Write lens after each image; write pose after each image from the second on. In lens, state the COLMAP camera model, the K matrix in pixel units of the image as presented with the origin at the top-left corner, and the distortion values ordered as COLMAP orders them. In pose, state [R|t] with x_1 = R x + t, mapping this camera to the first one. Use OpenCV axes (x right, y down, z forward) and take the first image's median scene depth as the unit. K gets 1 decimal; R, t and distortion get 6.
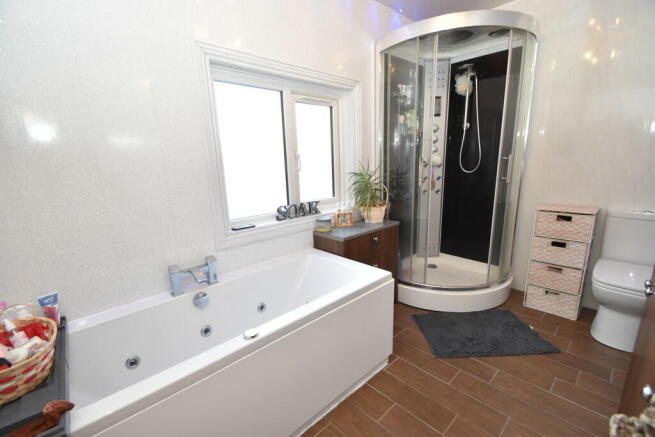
lens RADIAL K [[284.5, 0, 329.1], [0, 284.5, 226.0], [0, 0, 1]] dist [0.000245, -0.011639]
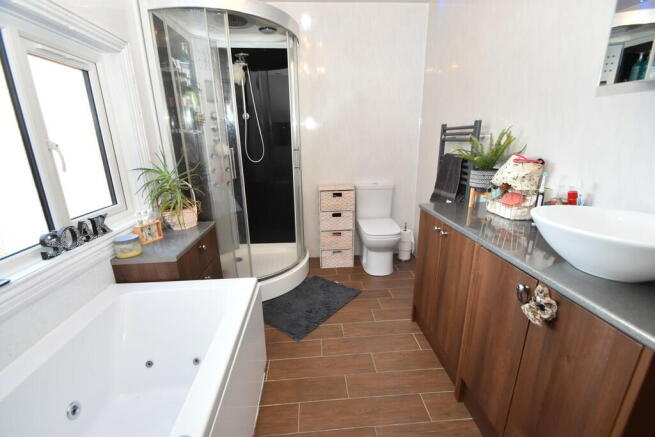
lens RADIAL K [[284.5, 0, 329.1], [0, 284.5, 226.0], [0, 0, 1]] dist [0.000245, -0.011639]
pose [[0.623472, -0.203877, 0.754796, -0.218502], [0.171586, 0.977547, 0.122312, -0.052105], [-0.762785, 0.053254, 0.644456, 0.175605]]
